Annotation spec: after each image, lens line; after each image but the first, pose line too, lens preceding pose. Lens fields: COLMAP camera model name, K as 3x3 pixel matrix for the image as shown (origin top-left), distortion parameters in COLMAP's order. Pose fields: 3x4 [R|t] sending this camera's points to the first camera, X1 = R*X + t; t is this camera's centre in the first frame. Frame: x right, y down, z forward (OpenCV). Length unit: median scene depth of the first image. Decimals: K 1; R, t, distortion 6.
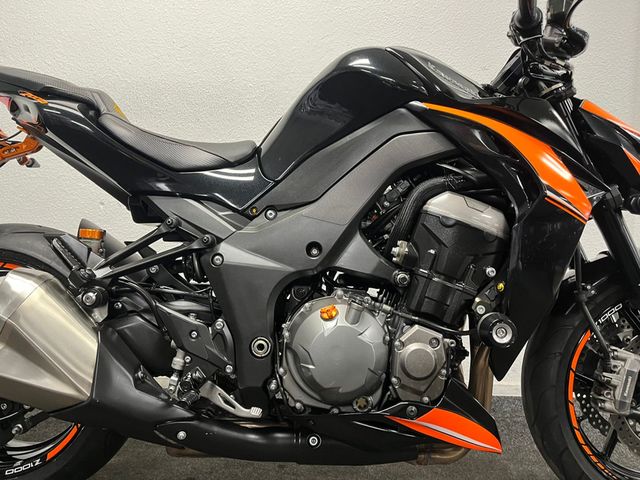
lens RADIAL K [[443.1, 0, 326.3], [0, 443.1, 242.3], [0, 0, 1]] dist [0.001229, -0.000007]
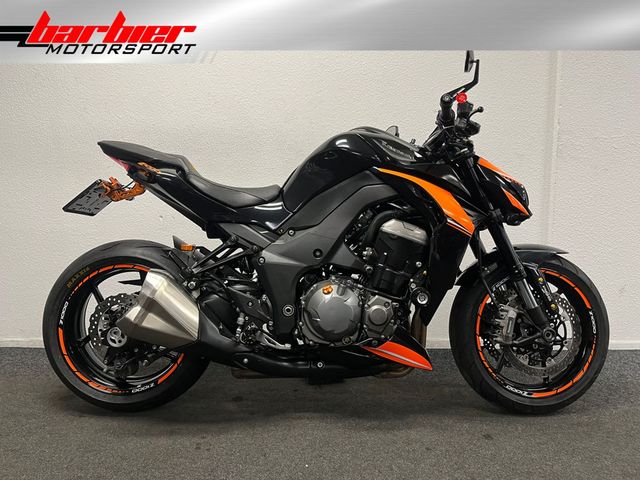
lens RADIAL K [[408.9, 0, 320.0], [0, 408.9, 240.0], [0, 0, 1]] dist [0.002207, -0.000431]
pose [[0.999664, -0.024202, -0.009311, -0.003398], [0.024444, 0.999343, 0.026778, -0.078367], [0.008657, -0.026996, 0.999598, -0.589639]]
